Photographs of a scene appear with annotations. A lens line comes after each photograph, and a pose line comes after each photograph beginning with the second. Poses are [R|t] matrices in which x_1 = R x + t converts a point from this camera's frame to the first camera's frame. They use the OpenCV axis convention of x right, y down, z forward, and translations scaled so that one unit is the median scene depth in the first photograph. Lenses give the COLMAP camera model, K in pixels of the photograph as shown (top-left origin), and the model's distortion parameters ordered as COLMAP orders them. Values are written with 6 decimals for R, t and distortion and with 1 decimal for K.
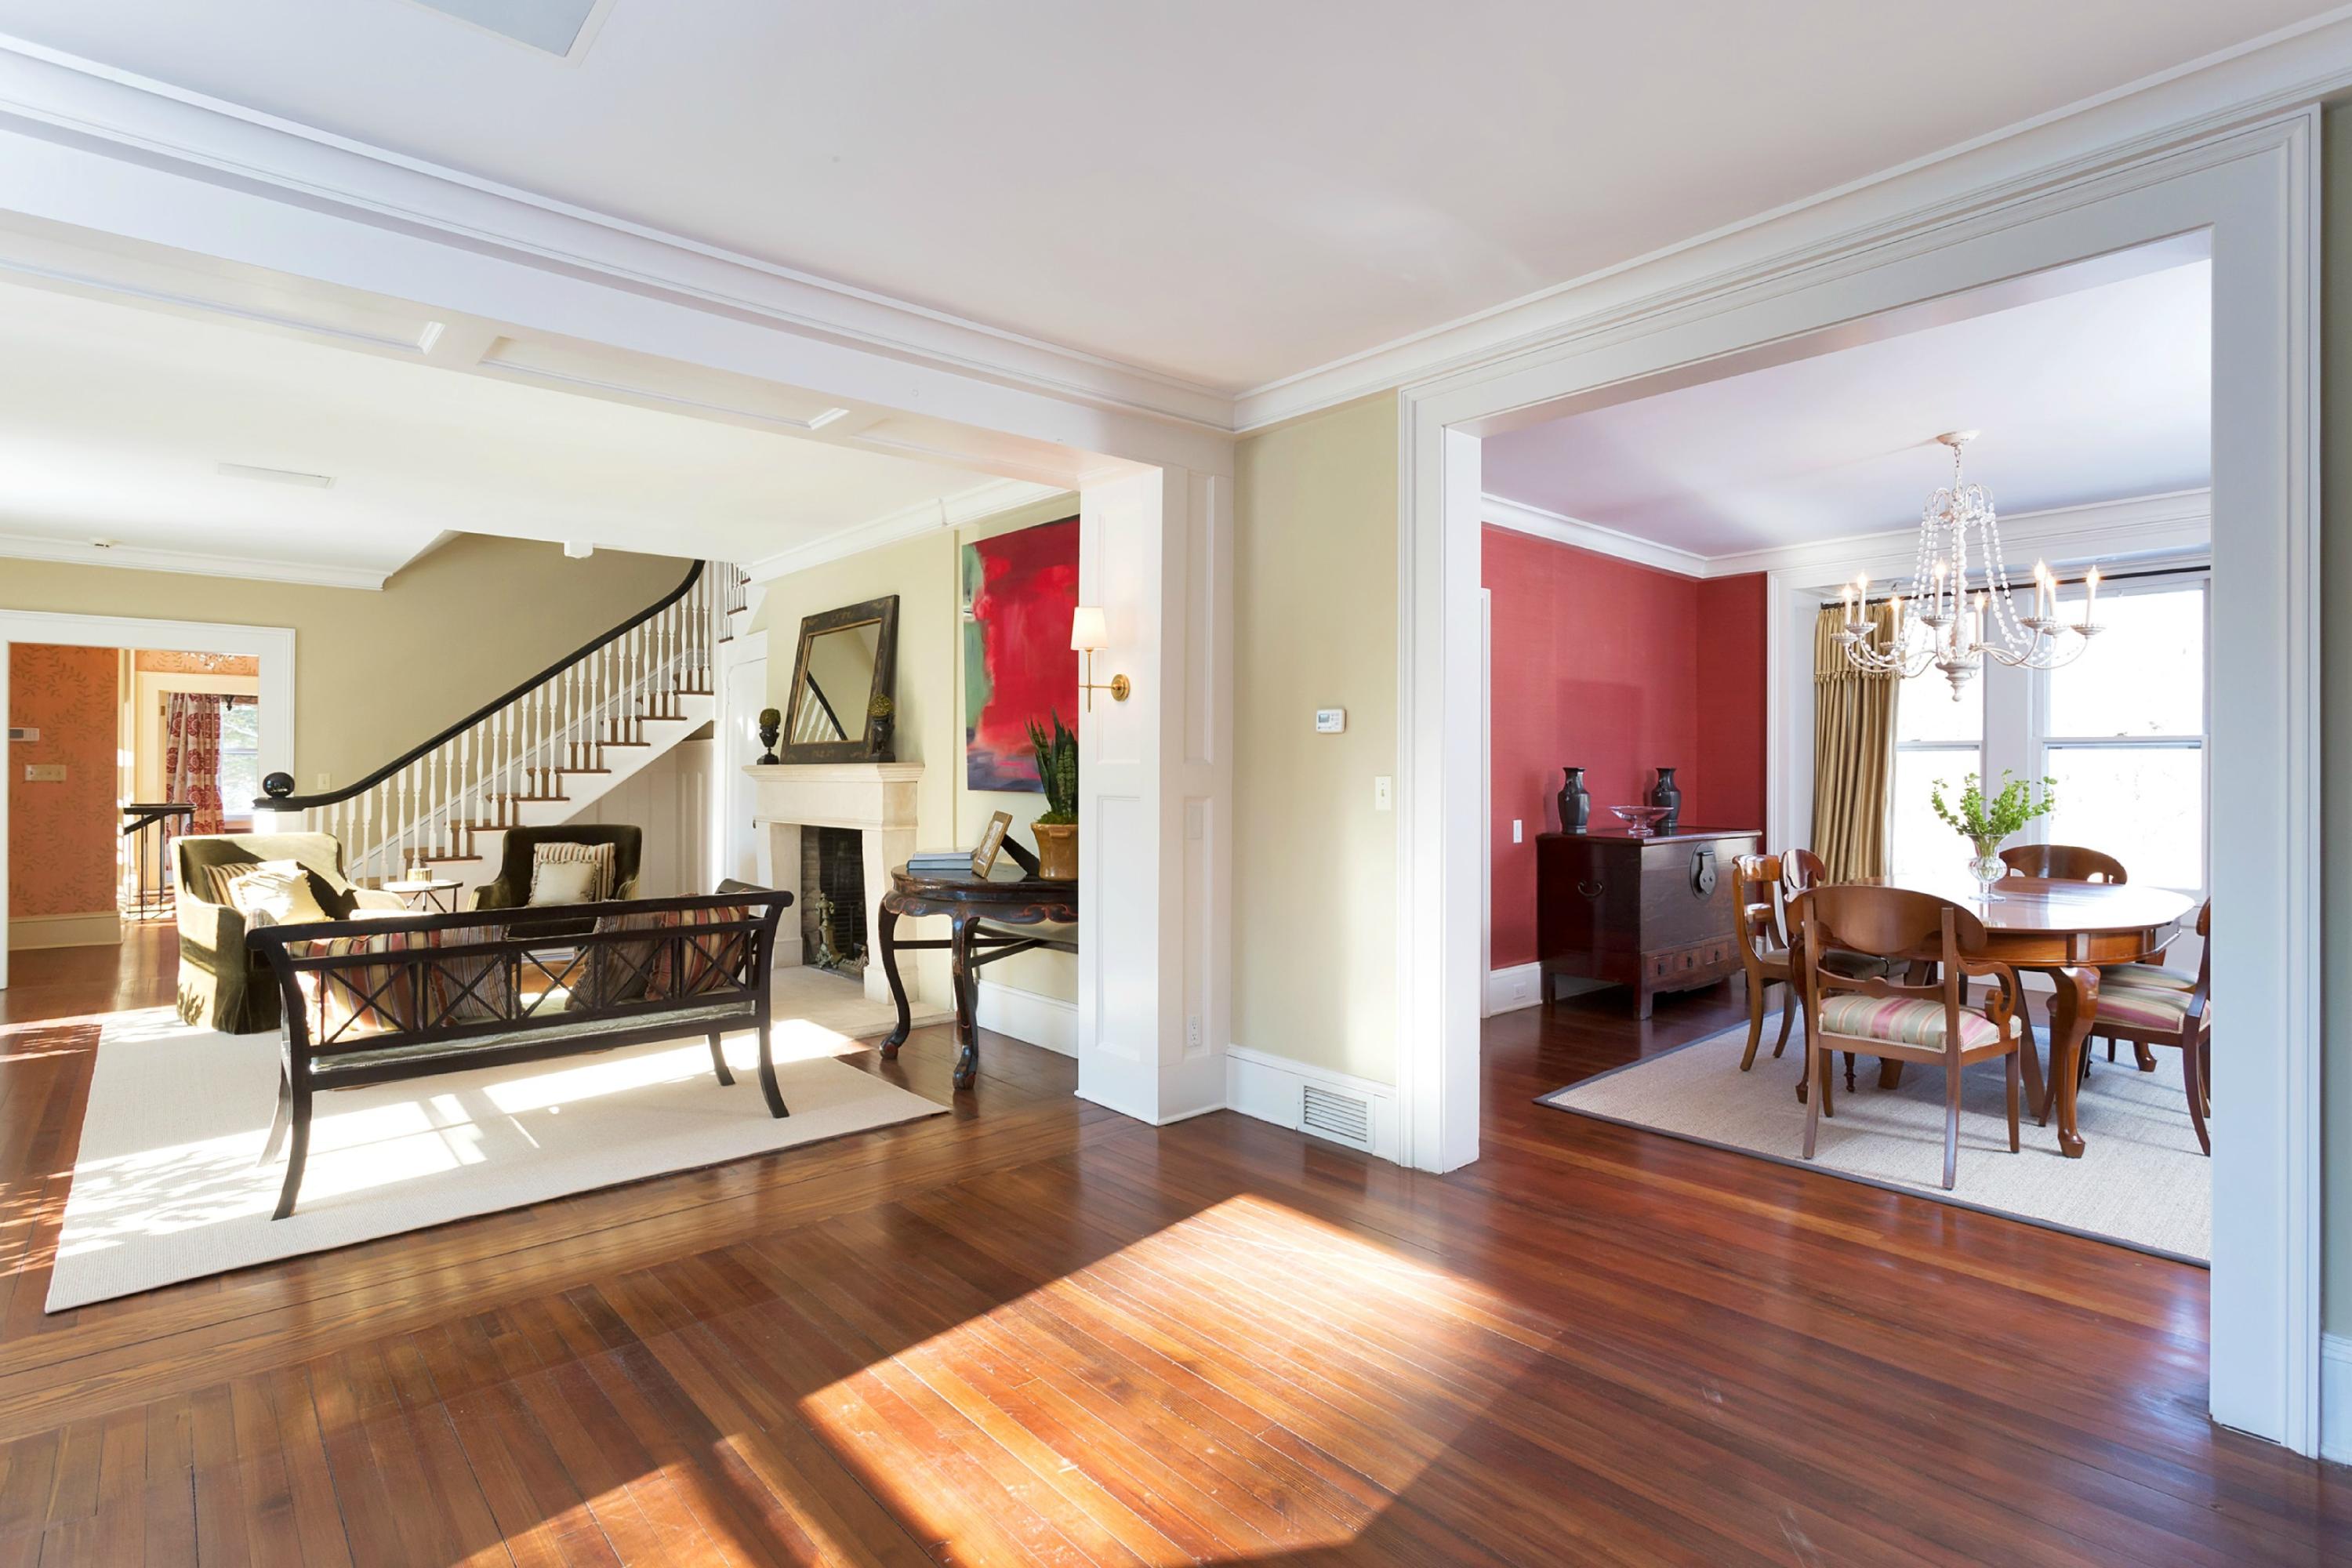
lens RADIAL K [[1170.4, 0, 1163.3], [0, 1170.4, 755.3], [0, 0, 1]] dist [0.007227, 0.002632]
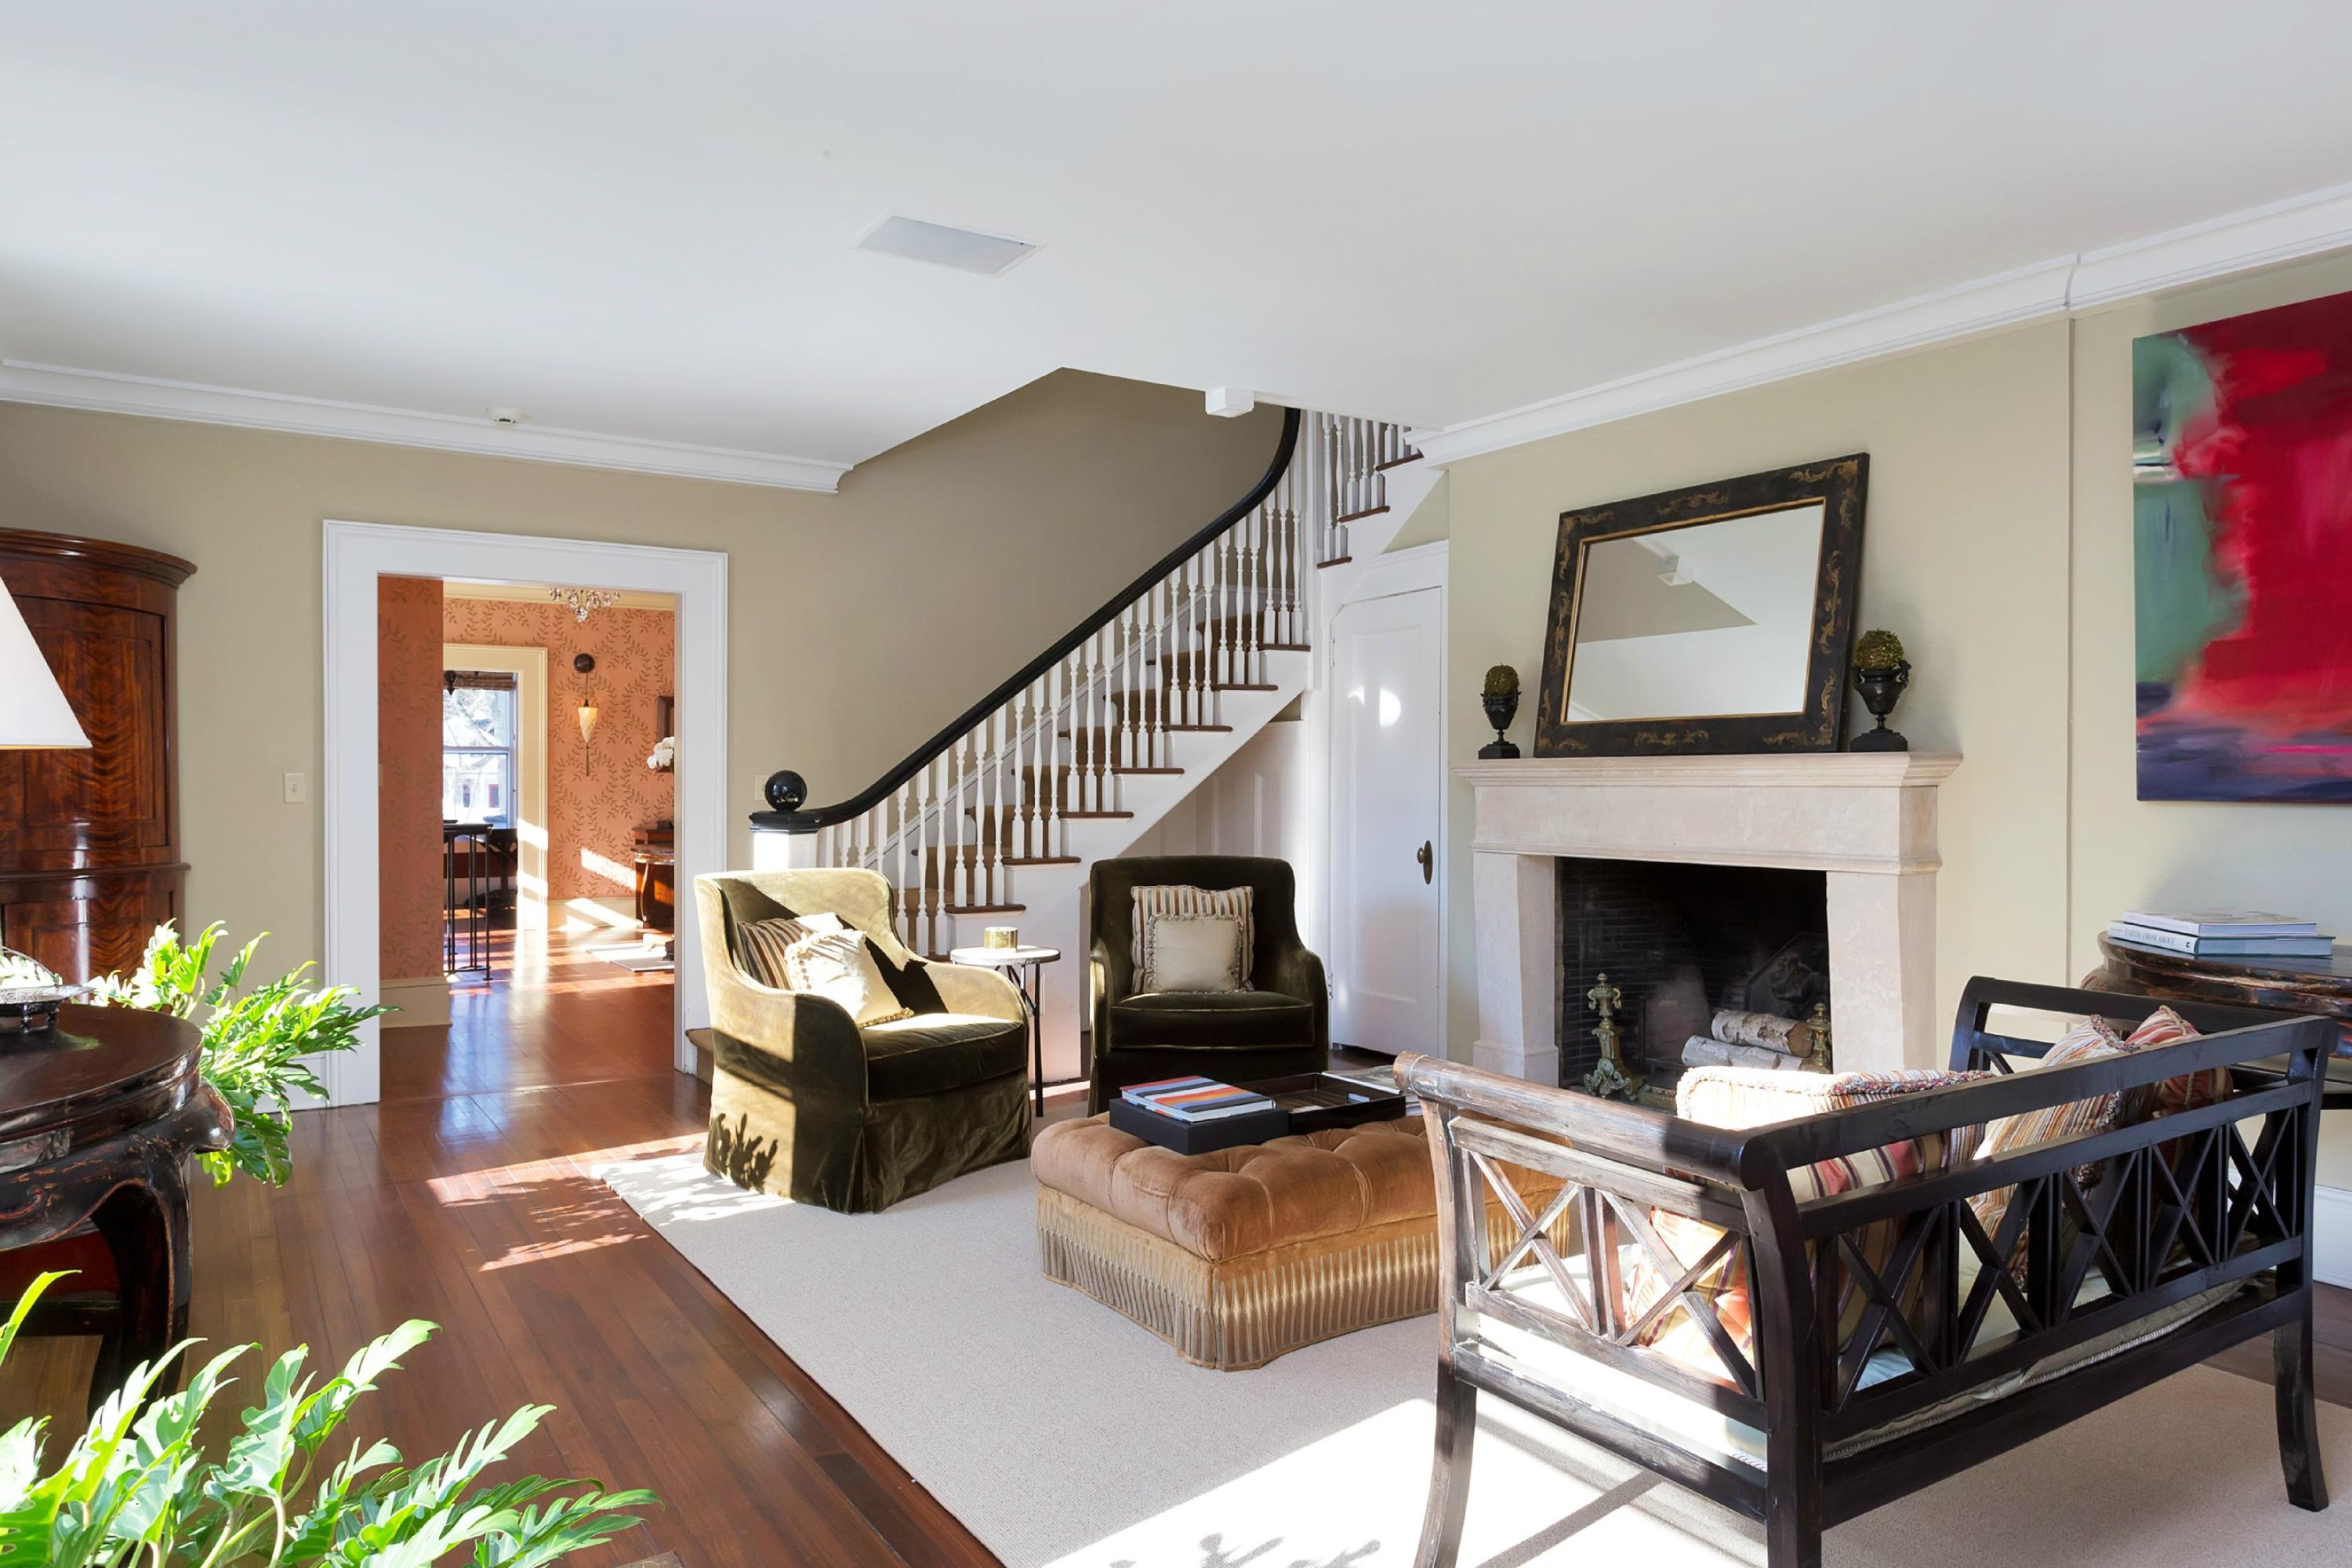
lens RADIAL K [[1491.8, 0, 1176.8], [0, 1491.8, 778.2], [0, 0, 1]] dist [-0.004894, -0.002545]
pose [[0.993529, 0.000186, -0.113581, -0.459892], [0.001080, 0.999938, 0.011085, 0.010244], [0.113576, -0.011136, 0.993467, 0.242198]]
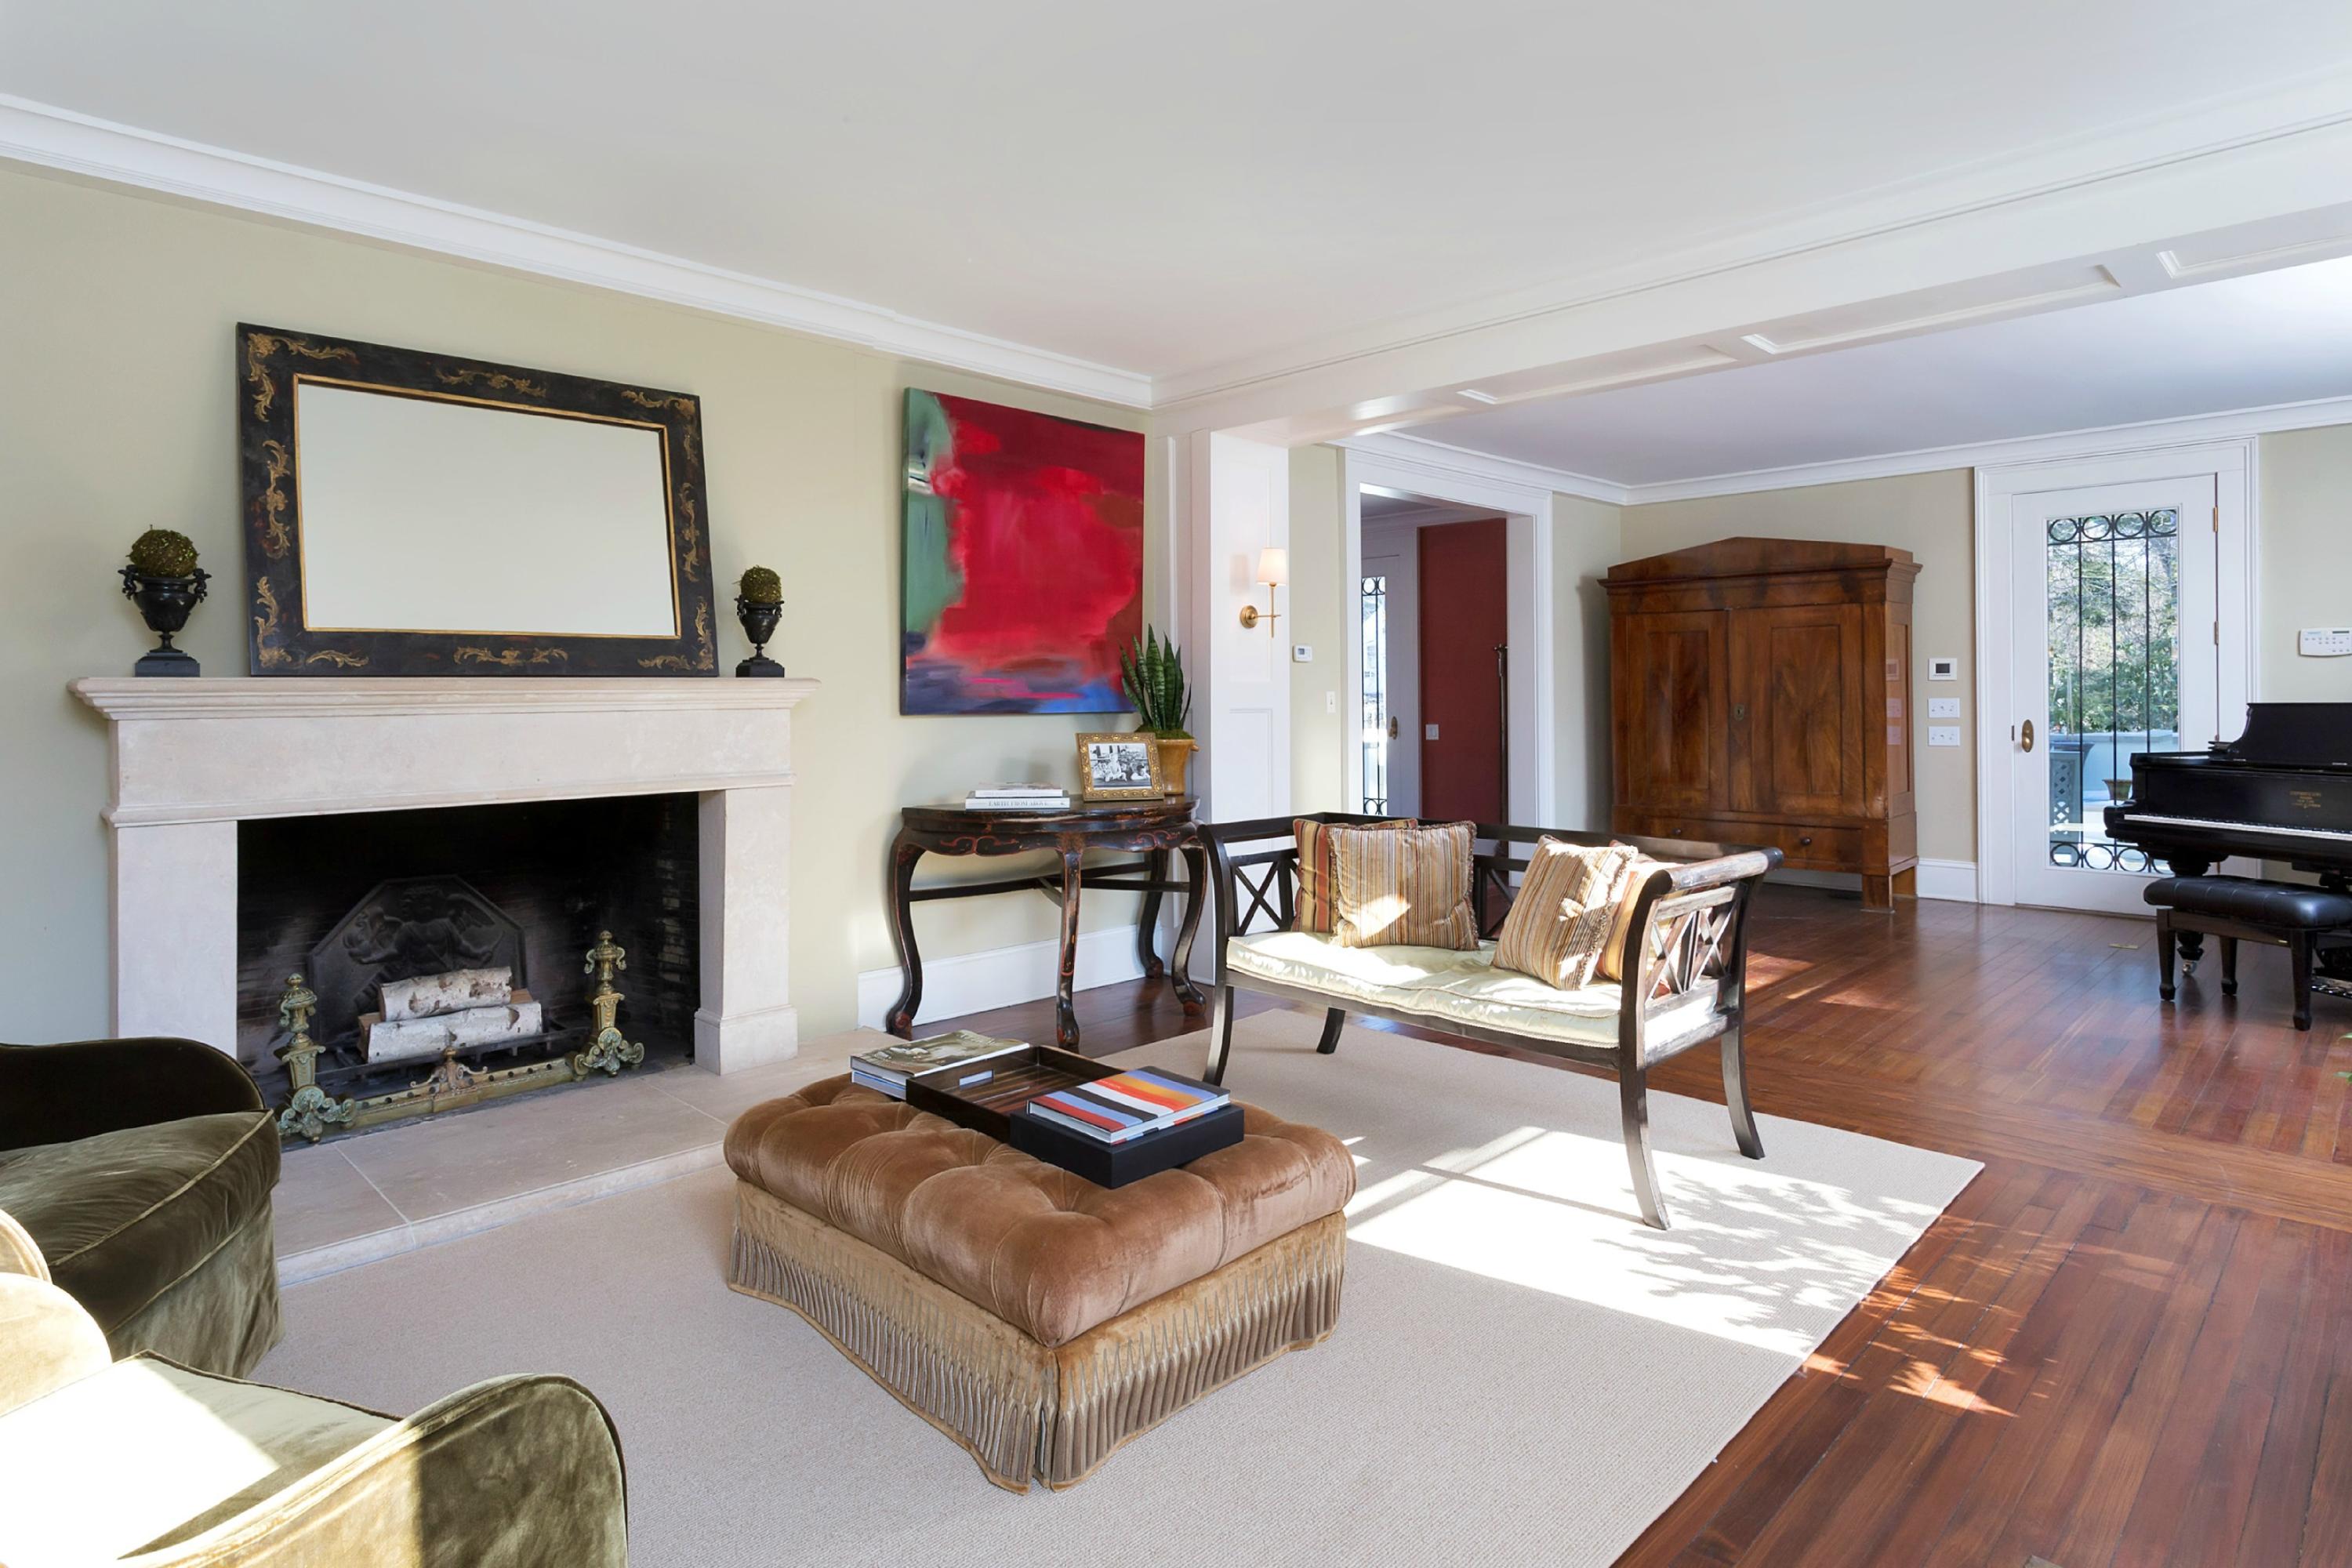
lens RADIAL K [[1248.1, 0, 1210.8], [0, 1248.1, 703.5], [0, 0, 1]] dist [-0.015623, 0.005574]
pose [[-0.095292, -0.004103, 0.995441, -0.857889], [0.000088, 0.999991, 0.004130, 0.016650], [-0.995449, 0.000481, -0.095291, 0.772120]]
